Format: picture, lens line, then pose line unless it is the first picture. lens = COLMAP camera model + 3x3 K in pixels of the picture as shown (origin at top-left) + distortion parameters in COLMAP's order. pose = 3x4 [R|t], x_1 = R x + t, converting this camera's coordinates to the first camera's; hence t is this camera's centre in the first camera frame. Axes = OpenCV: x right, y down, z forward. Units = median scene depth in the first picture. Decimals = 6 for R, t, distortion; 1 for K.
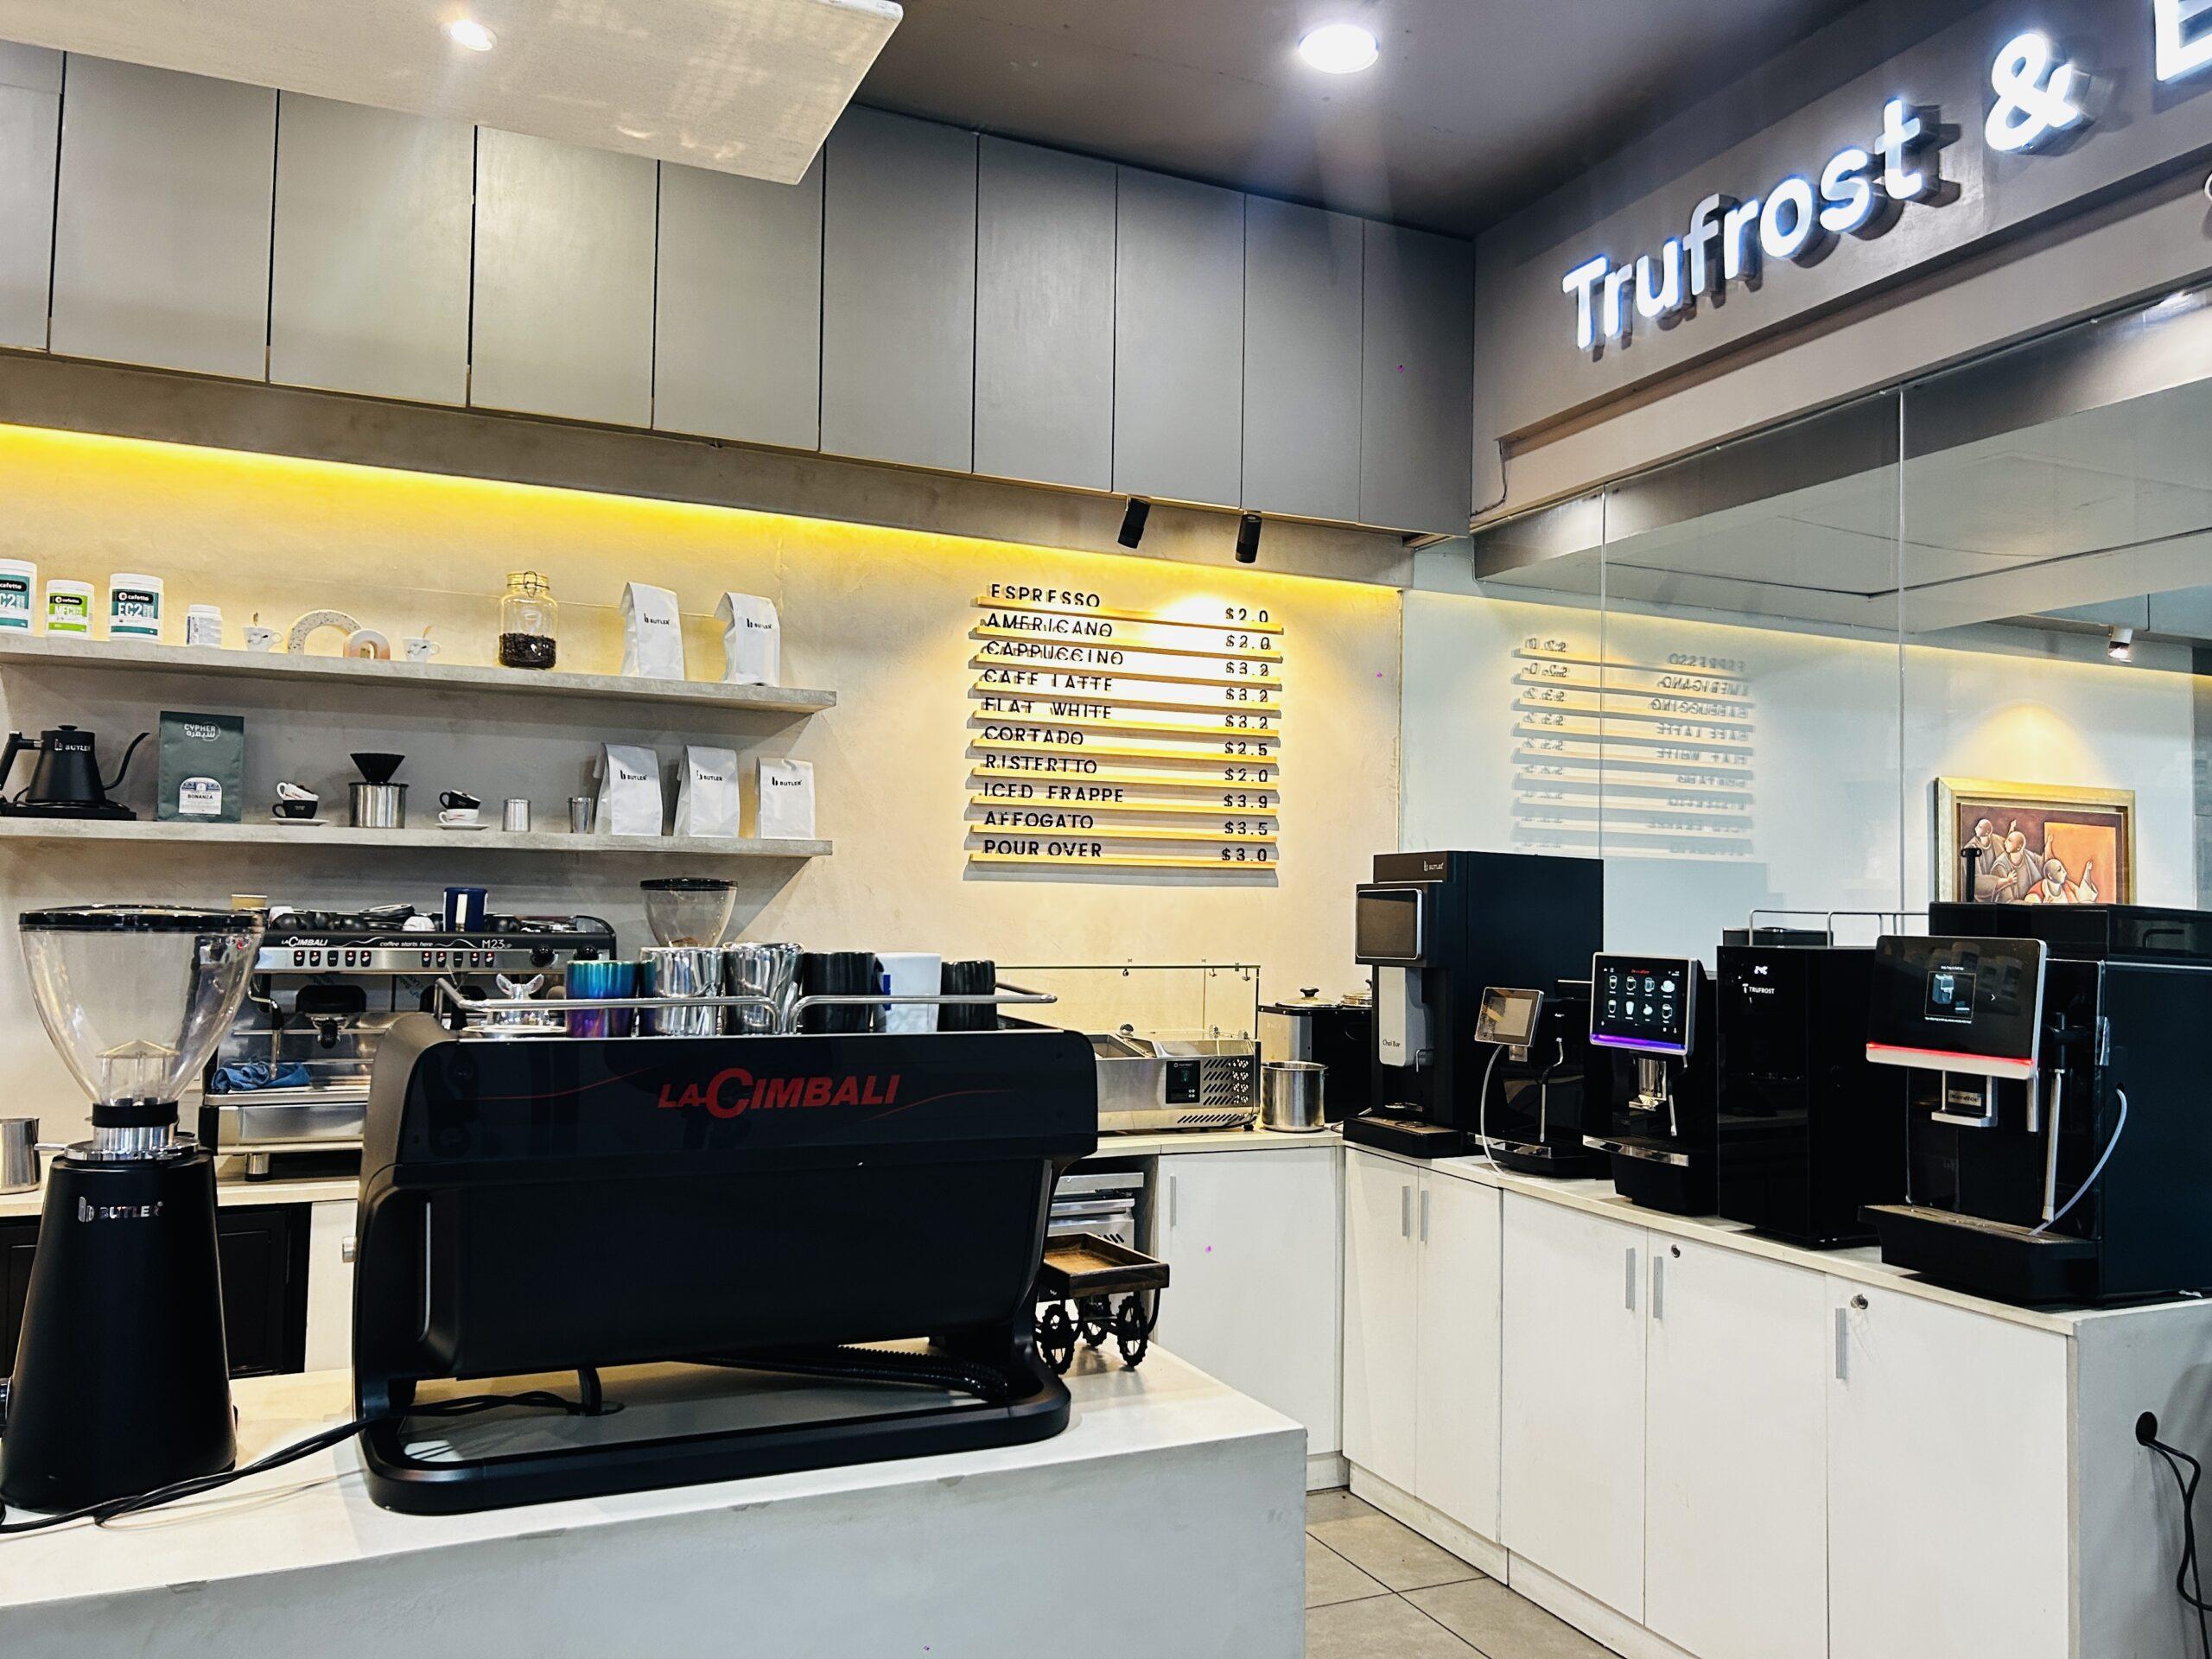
lens RADIAL K [[1662.5, 0, 1135.3], [0, 1662.5, 827.5], [0, 0, 1]] dist [0.065240, -0.074004]
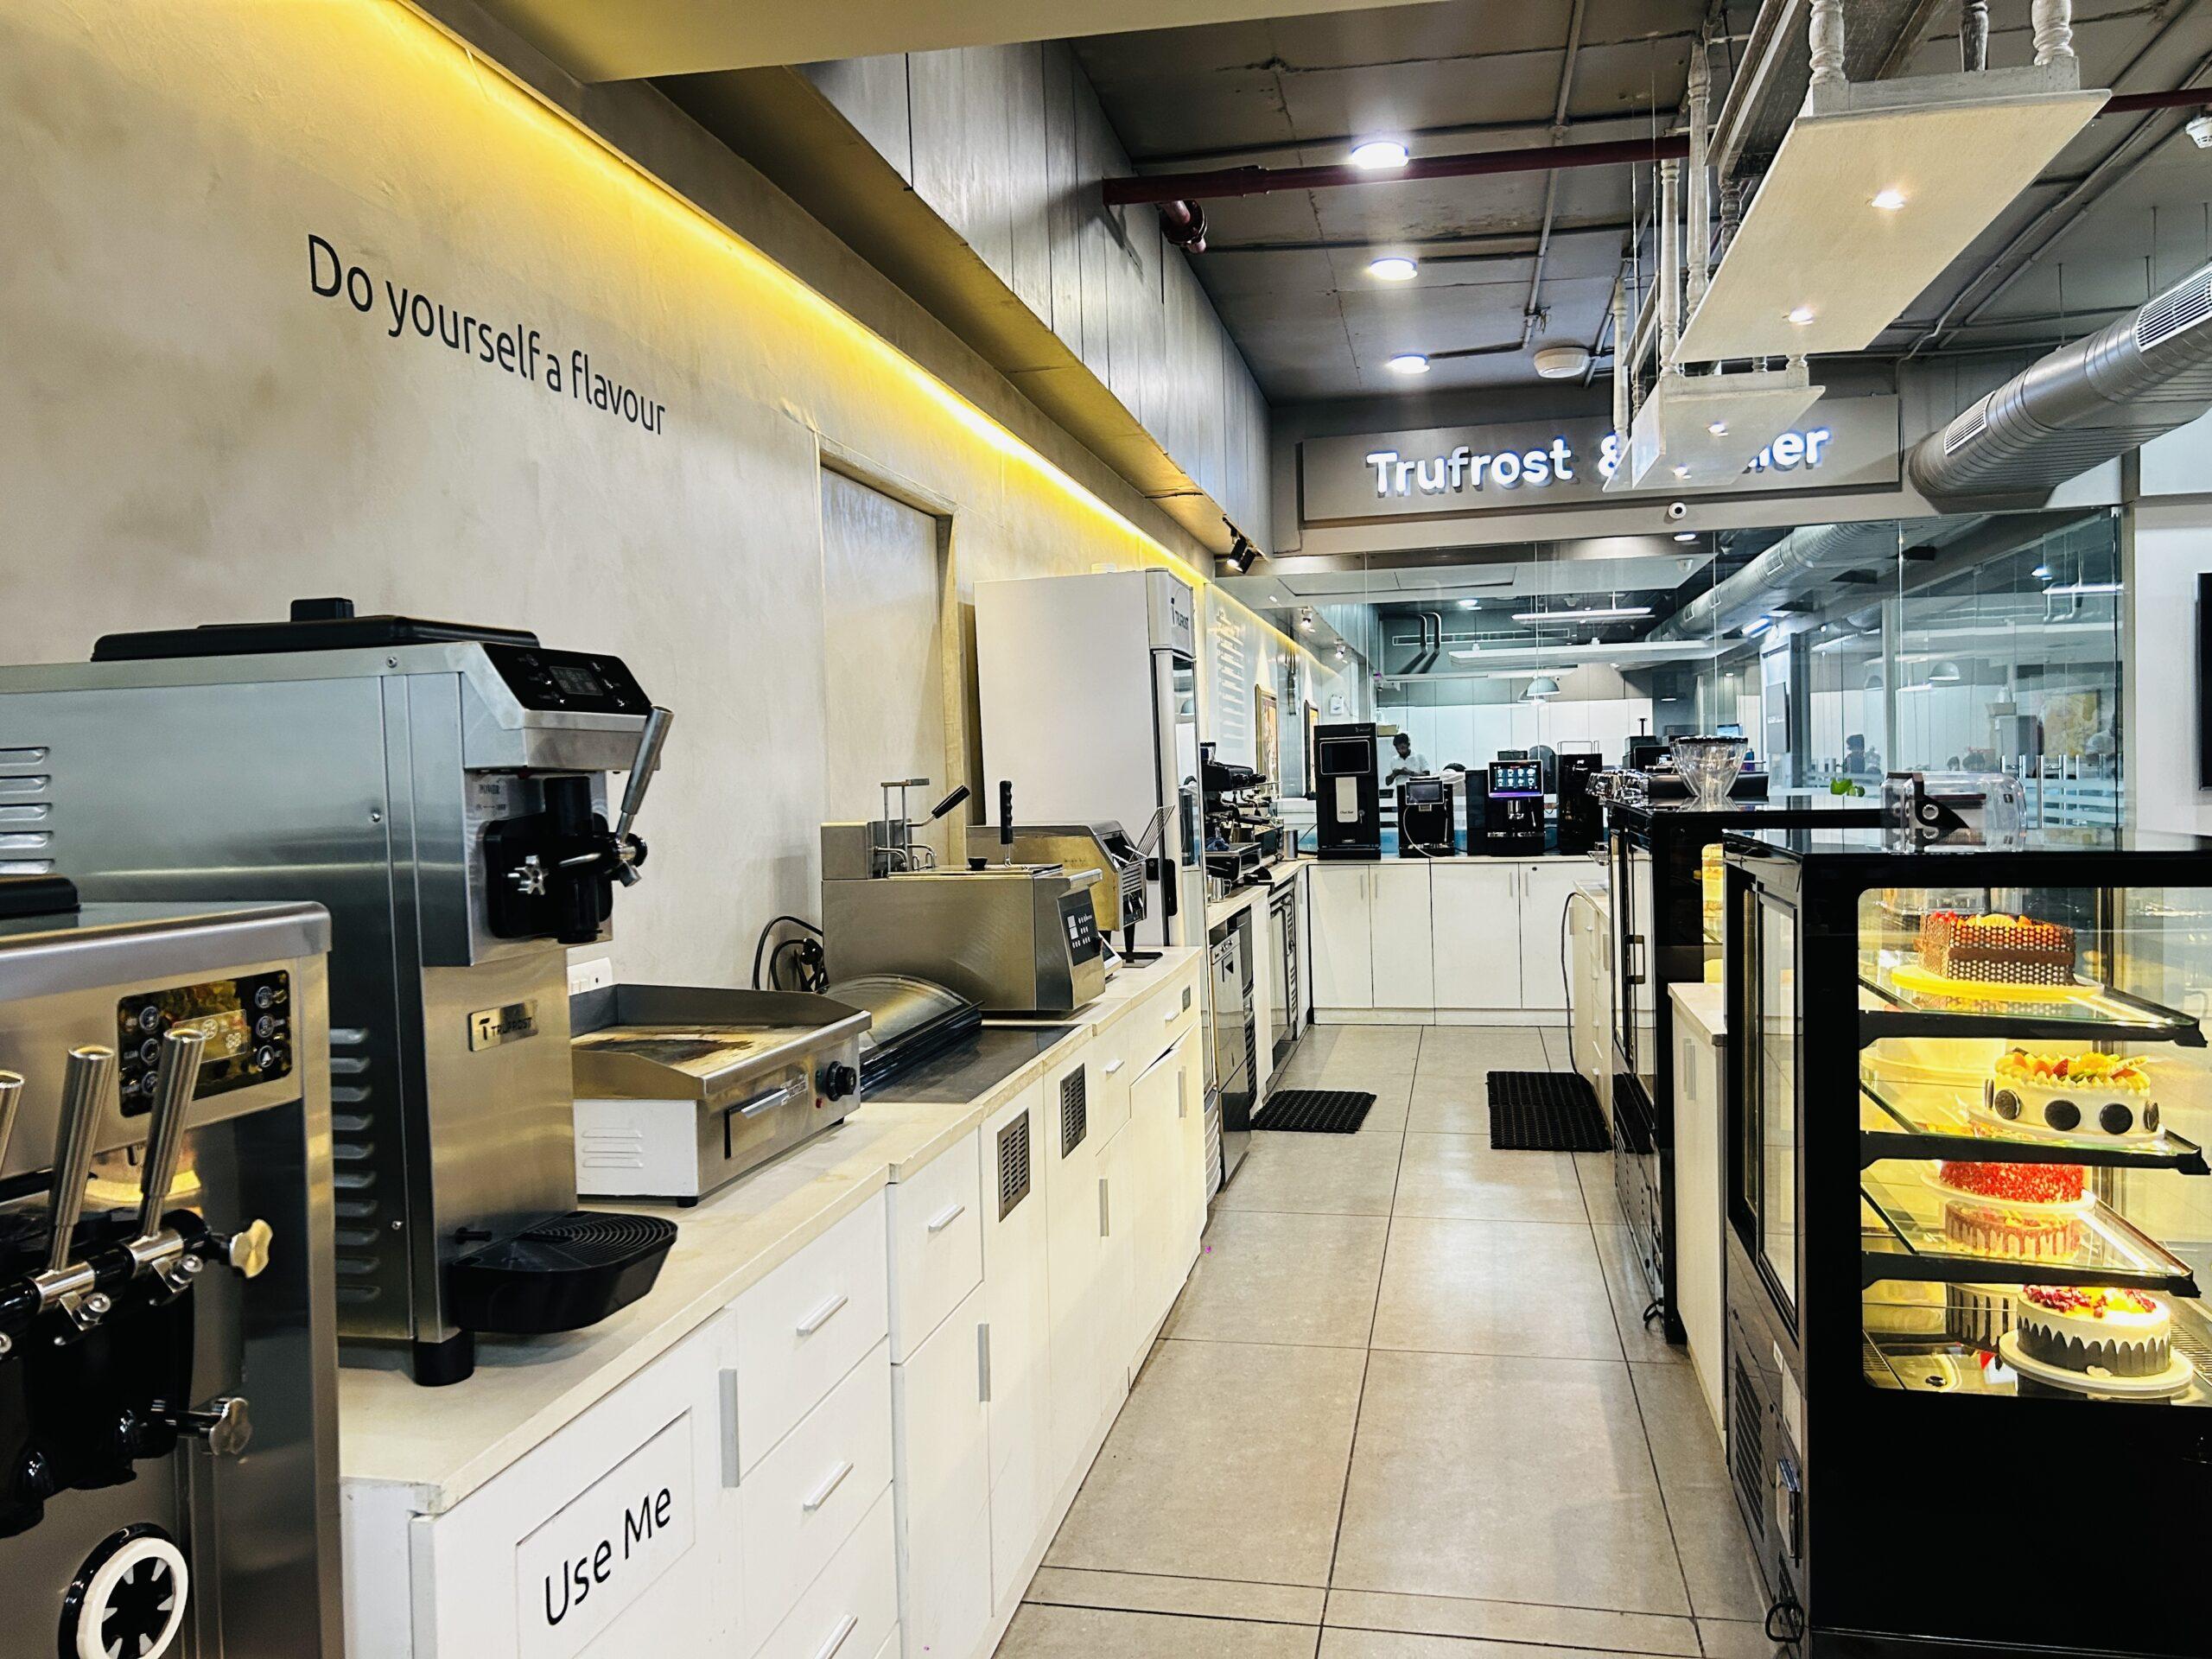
lens RADIAL K [[1662.5, 0, 1105.5], [0, 1662.5, 835.2], [0, 0, 1]] dist [0.065240, -0.074004]
pose [[0.593614, -0.063830, 0.802215, -1.726786], [-0.003281, 0.996649, 0.081728, -0.015002], [-0.804743, -0.051147, 0.591416, -0.025092]]
